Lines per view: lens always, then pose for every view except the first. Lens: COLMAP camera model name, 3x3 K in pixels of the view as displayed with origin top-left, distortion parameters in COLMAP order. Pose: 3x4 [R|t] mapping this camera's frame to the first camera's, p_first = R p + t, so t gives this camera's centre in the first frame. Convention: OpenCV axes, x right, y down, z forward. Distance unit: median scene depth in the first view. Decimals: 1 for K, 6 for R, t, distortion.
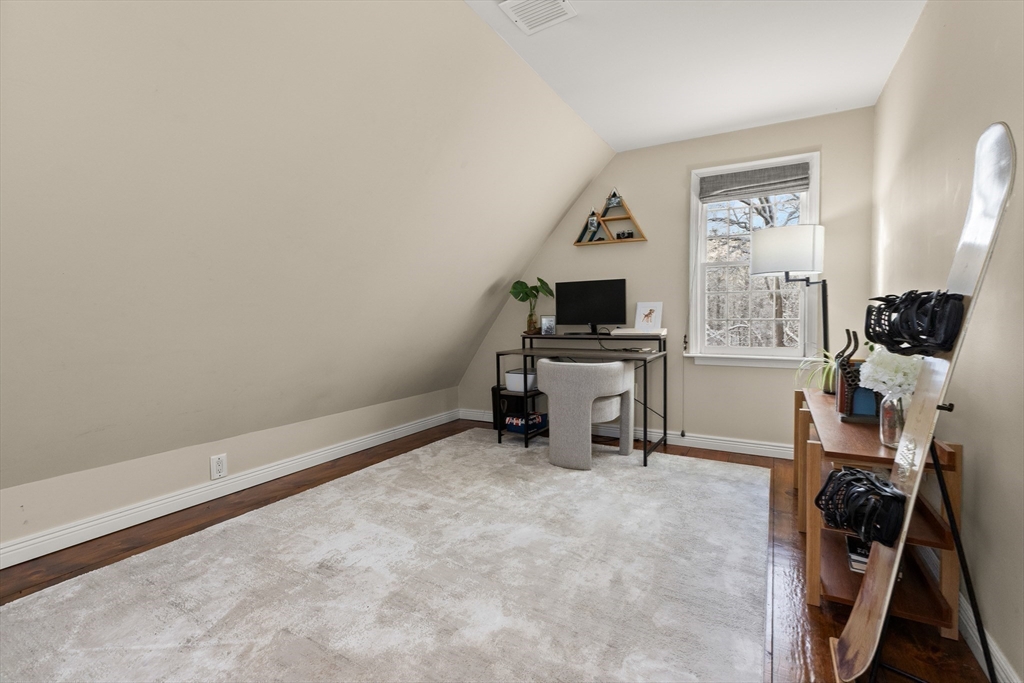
lens RADIAL K [[460.4, 0, 512.0], [0, 460.4, 341.5], [0, 0, 1]] dist [-0.000800, -0.000073]
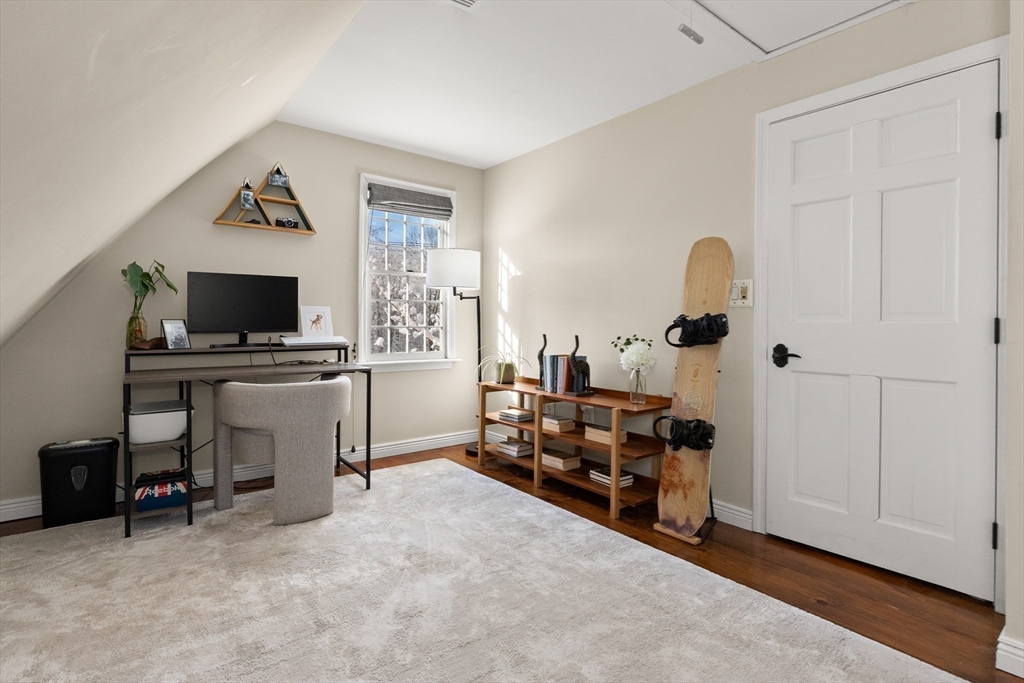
lens RADIAL K [[509.2, 0, 514.5], [0, 509.2, 329.7], [0, 0, 1]] dist [-0.000601, -0.000875]
pose [[0.368144, -0.002098, 0.929767, -0.464912], [0.037929, 0.999199, -0.012763, -0.015579], [-0.928995, 0.039964, 0.367928, 0.308421]]
